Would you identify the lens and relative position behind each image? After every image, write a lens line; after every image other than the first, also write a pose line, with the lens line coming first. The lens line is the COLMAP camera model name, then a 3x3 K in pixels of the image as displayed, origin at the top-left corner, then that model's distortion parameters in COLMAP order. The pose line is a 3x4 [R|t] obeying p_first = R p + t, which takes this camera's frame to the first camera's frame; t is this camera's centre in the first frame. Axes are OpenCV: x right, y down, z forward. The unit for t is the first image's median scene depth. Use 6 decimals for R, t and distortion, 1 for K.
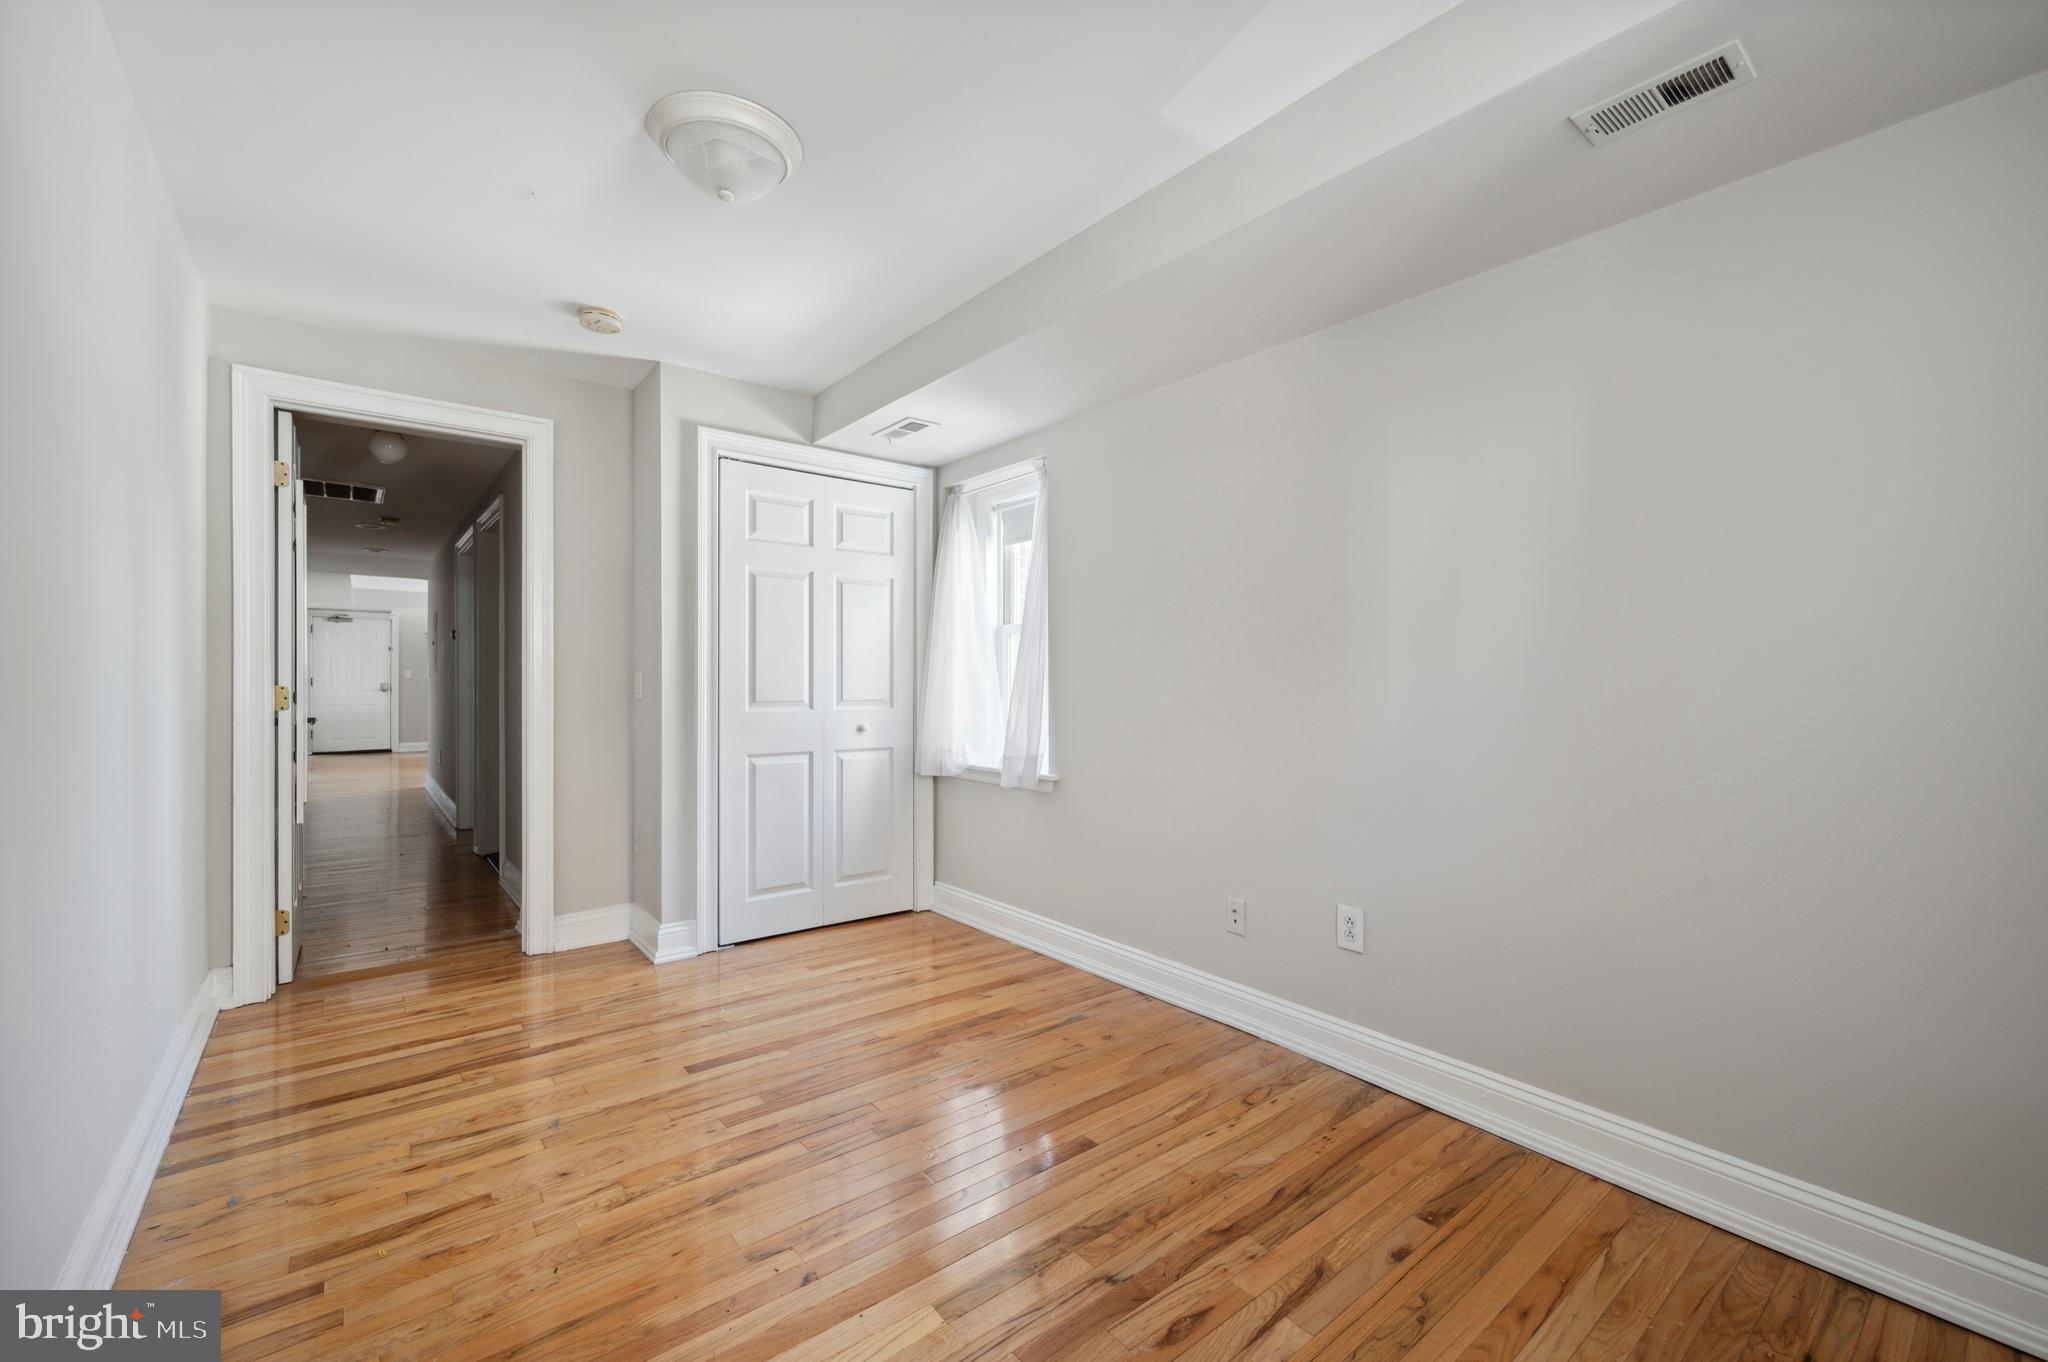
lens RADIAL K [[837.3, 0, 1016.2], [0, 837.3, 682.9], [0, 0, 1]] dist [0.001567, -0.000211]
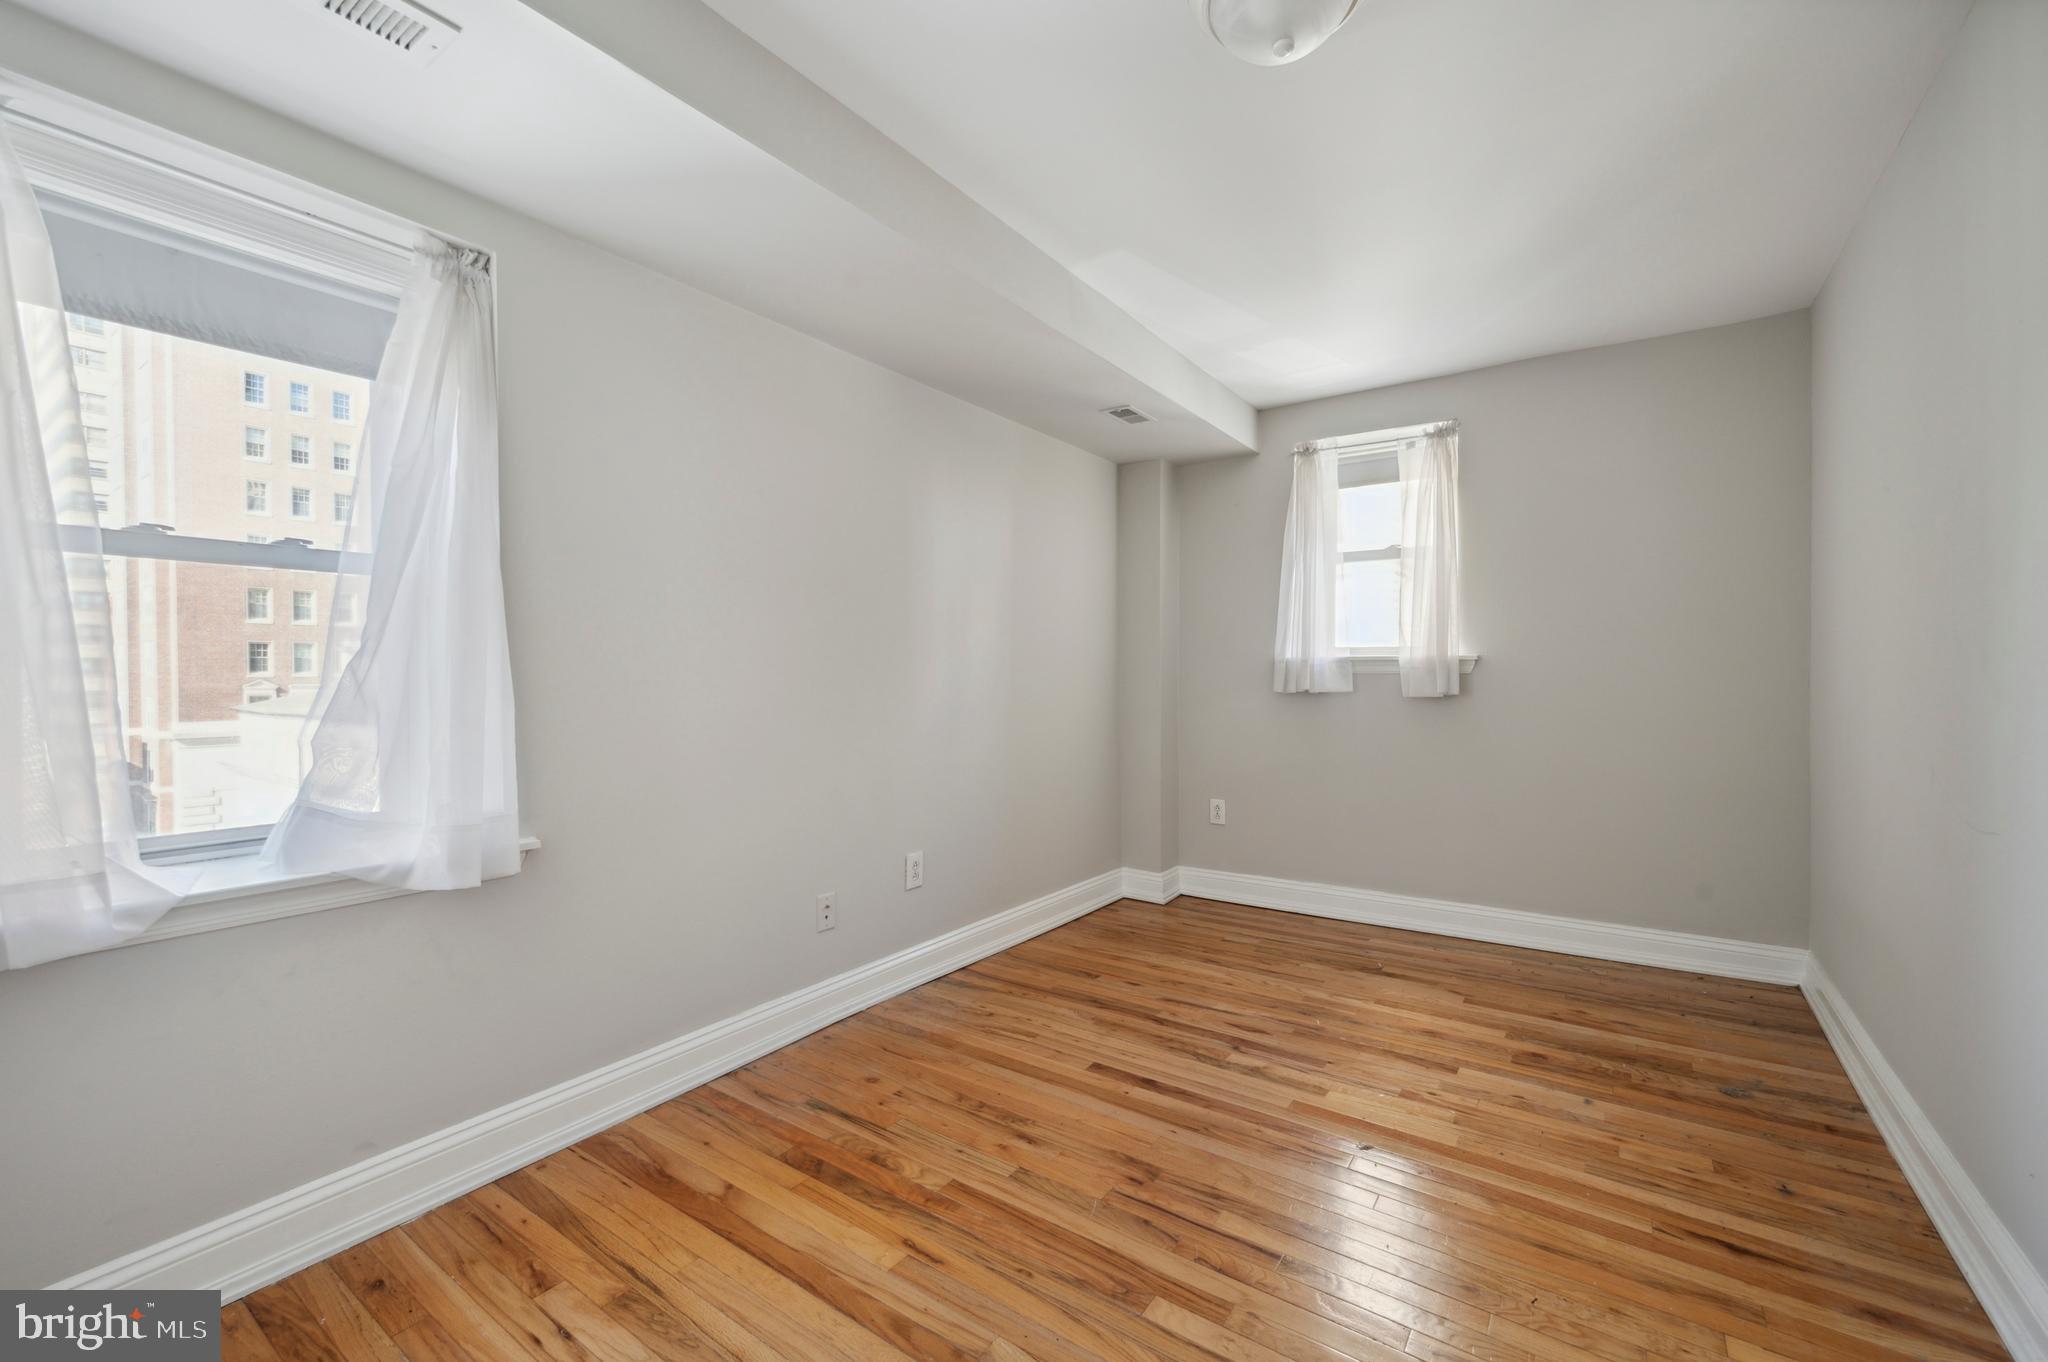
lens RADIAL K [[837.3, 0, 1032.0], [0, 837.3, 670.0], [0, 0, 1]] dist [0.001567, -0.000211]
pose [[-0.278704, 0.001522, 0.960376, -0.862614], [0.008789, 0.999961, 0.000966, -0.005056], [-0.960337, 0.008710, -0.278706, 1.196660]]
